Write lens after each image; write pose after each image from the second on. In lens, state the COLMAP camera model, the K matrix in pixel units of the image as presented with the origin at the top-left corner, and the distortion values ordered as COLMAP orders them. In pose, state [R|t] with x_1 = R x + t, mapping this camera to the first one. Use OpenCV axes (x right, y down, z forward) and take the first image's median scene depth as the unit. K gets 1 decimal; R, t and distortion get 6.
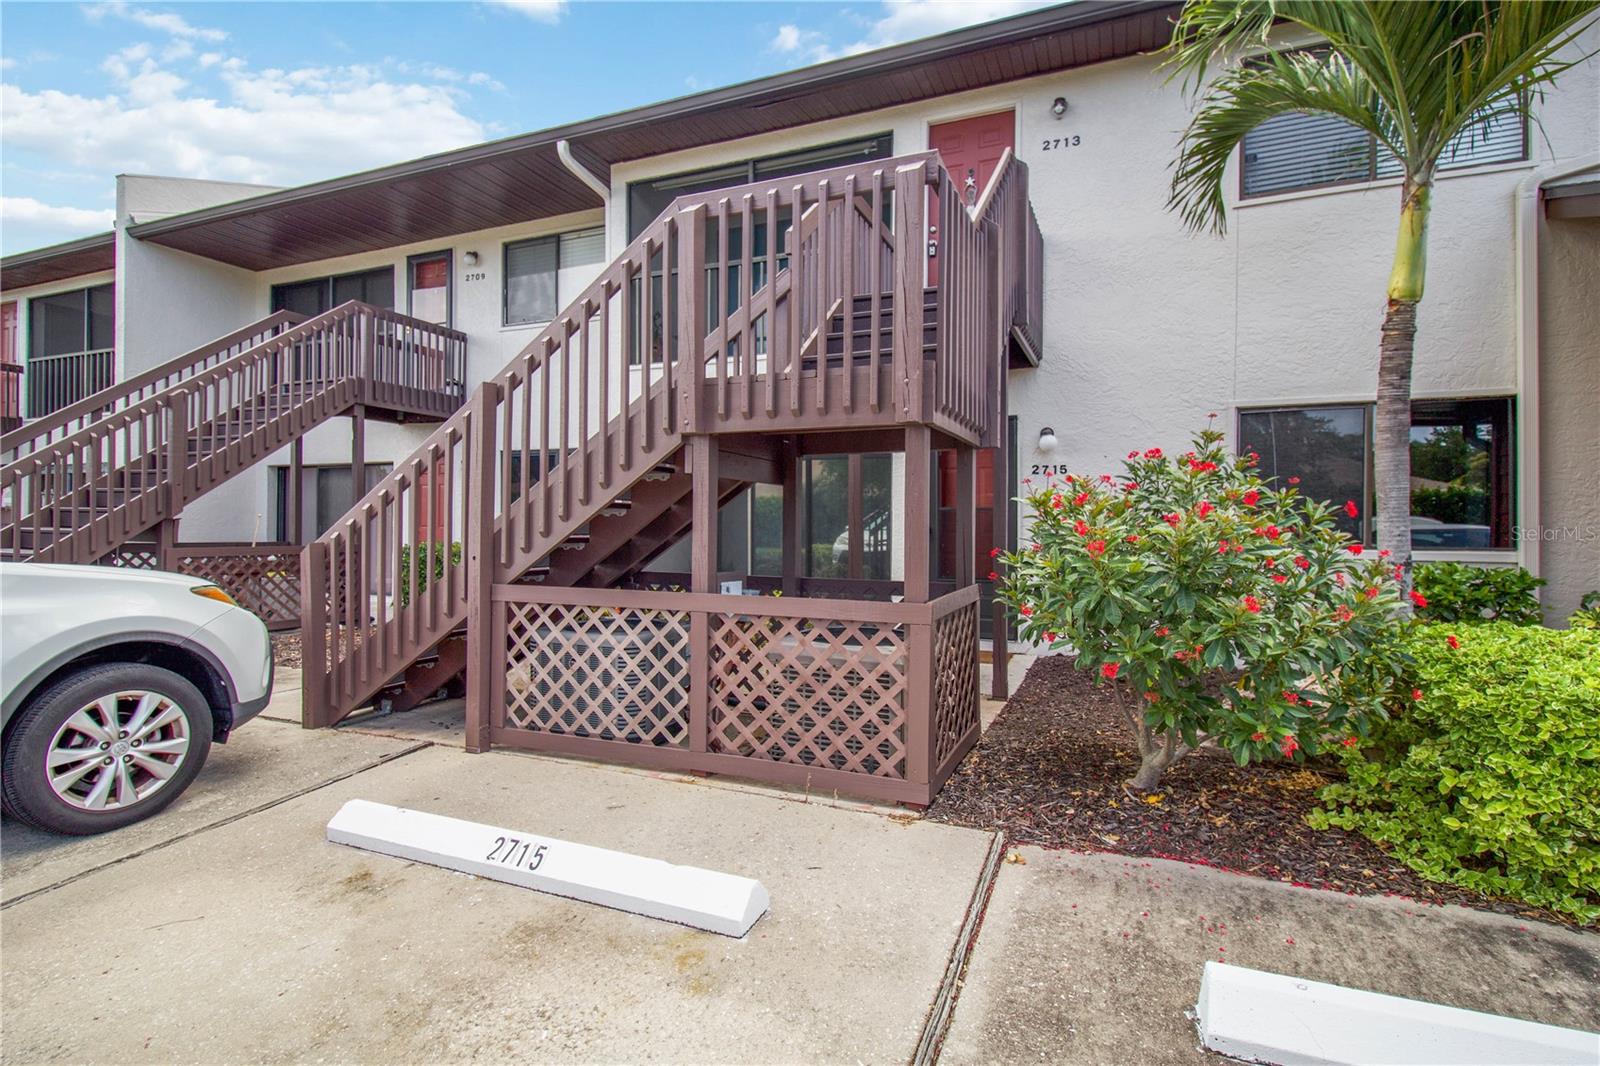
lens RADIAL K [[757.1, 0, 800.7], [0, 757.1, 524.6], [0, 0, 1]] dist [0.025915, -0.014540]
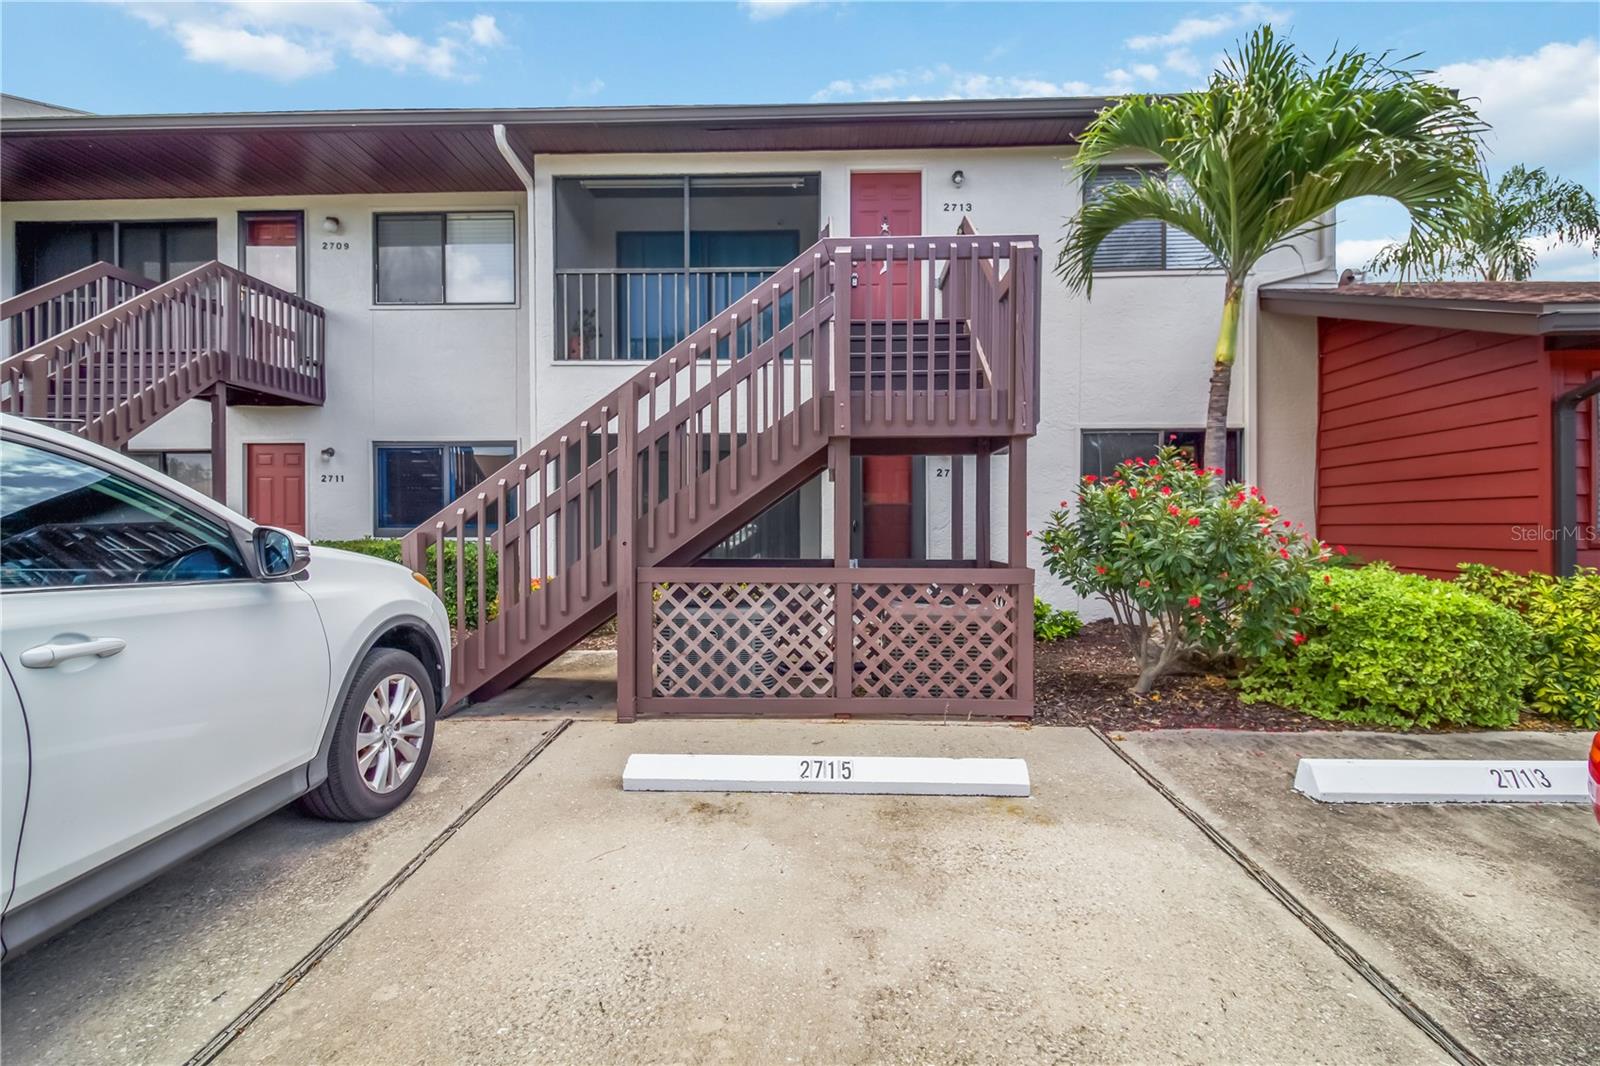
lens RADIAL K [[754.5, 0, 804.2], [0, 754.5, 536.3], [0, 0, 1]] dist [0.027157, -0.015138]
pose [[0.932161, -0.011498, 0.361861, -0.604187], [0.006974, 0.999880, 0.013805, 0.021203], [-0.361976, -0.010345, 0.932130, -0.100337]]
